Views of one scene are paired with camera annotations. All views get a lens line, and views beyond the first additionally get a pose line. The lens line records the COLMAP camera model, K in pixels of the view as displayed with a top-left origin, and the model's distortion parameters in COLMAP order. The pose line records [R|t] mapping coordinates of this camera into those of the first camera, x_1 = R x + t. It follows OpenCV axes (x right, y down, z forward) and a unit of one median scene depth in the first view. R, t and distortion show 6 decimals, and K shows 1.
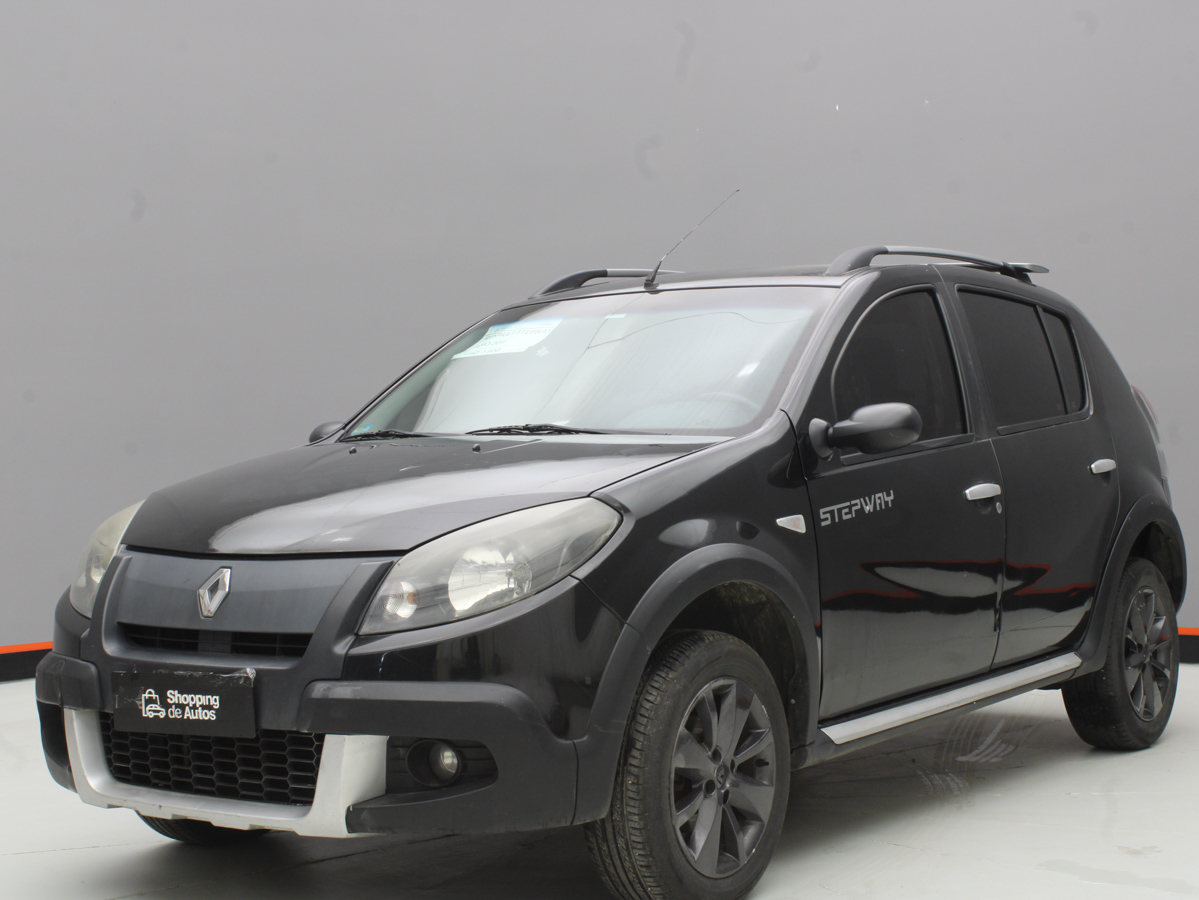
lens RADIAL K [[2005.0, 0, 575.1], [0, 2005.0, 479.2], [0, 0, 1]] dist [-0.069539, 0.000000]
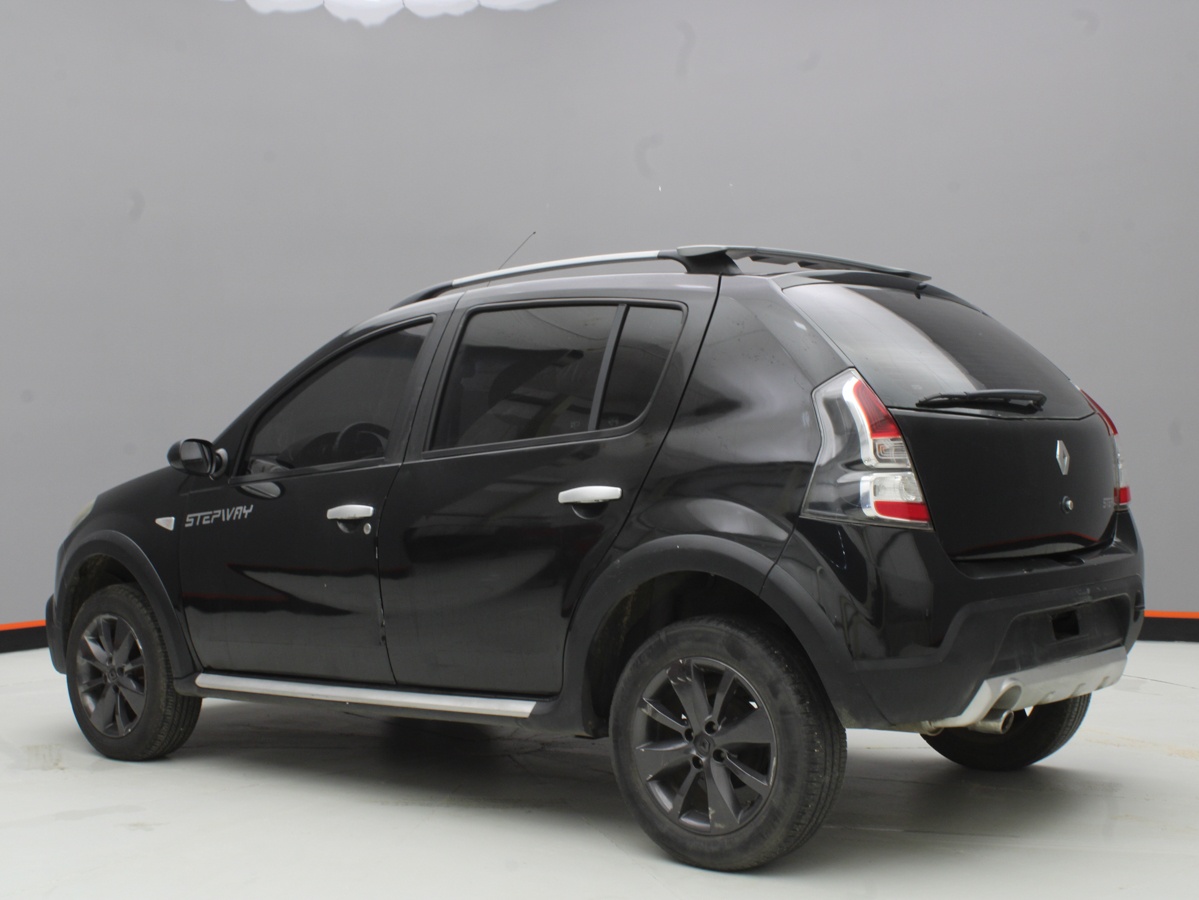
lens RADIAL K [[1608.3, 0, 604.5], [0, 1608.3, 444.2], [0, 0, 1]] dist [-0.111233, 0.000000]
pose [[-0.064133, 0.016267, -0.997809, 1.214004], [0.007748, 0.999845, 0.015802, -0.049586], [0.997911, -0.006718, -0.064249, 1.363588]]
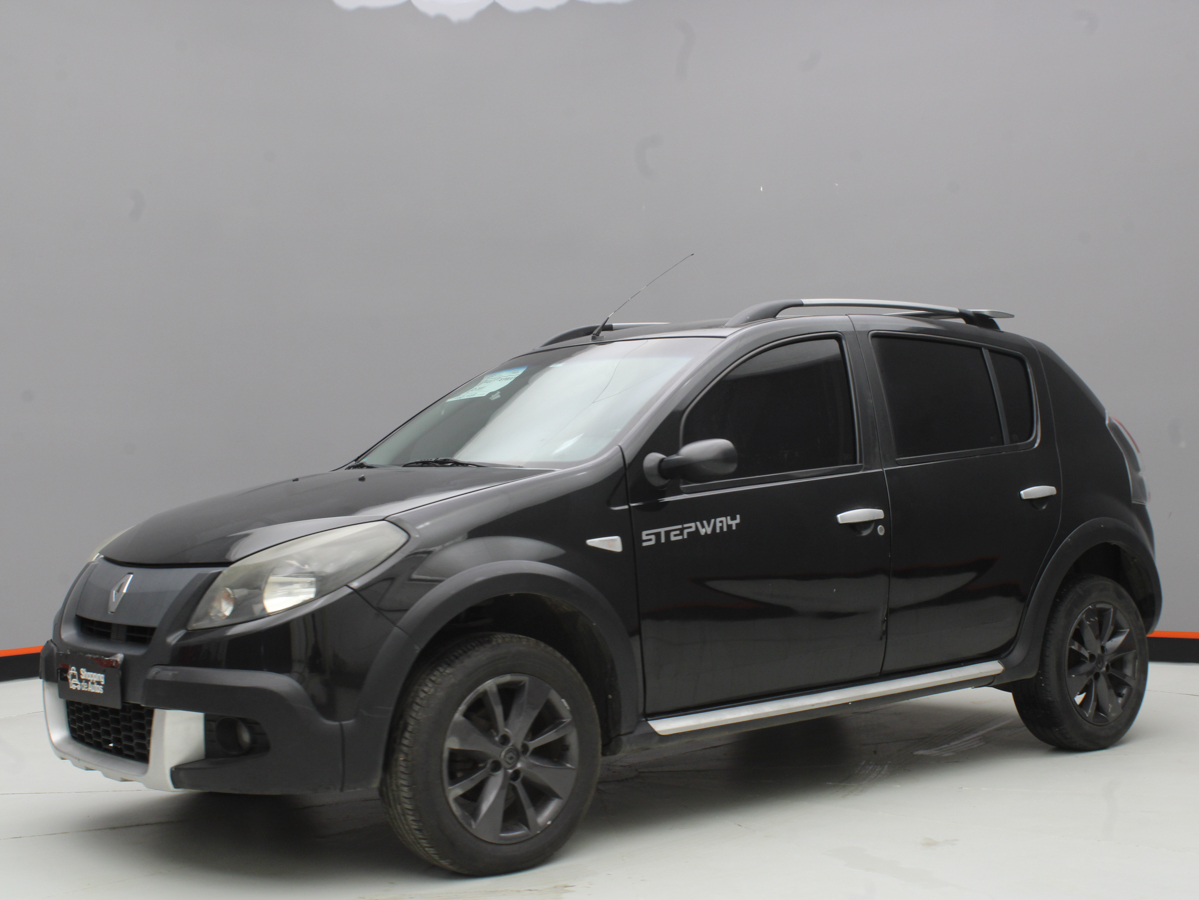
lens RADIAL K [[1721.6, 0, 600.8], [0, 1721.6, 454.4], [0, 0, 1]] dist [-0.101396, 0.000000]
pose [[0.966899, -0.001345, -0.255155, 0.353608], [-0.004251, 0.999762, -0.021379, -0.008202], [0.255123, 0.021756, 0.966664, 0.030332]]
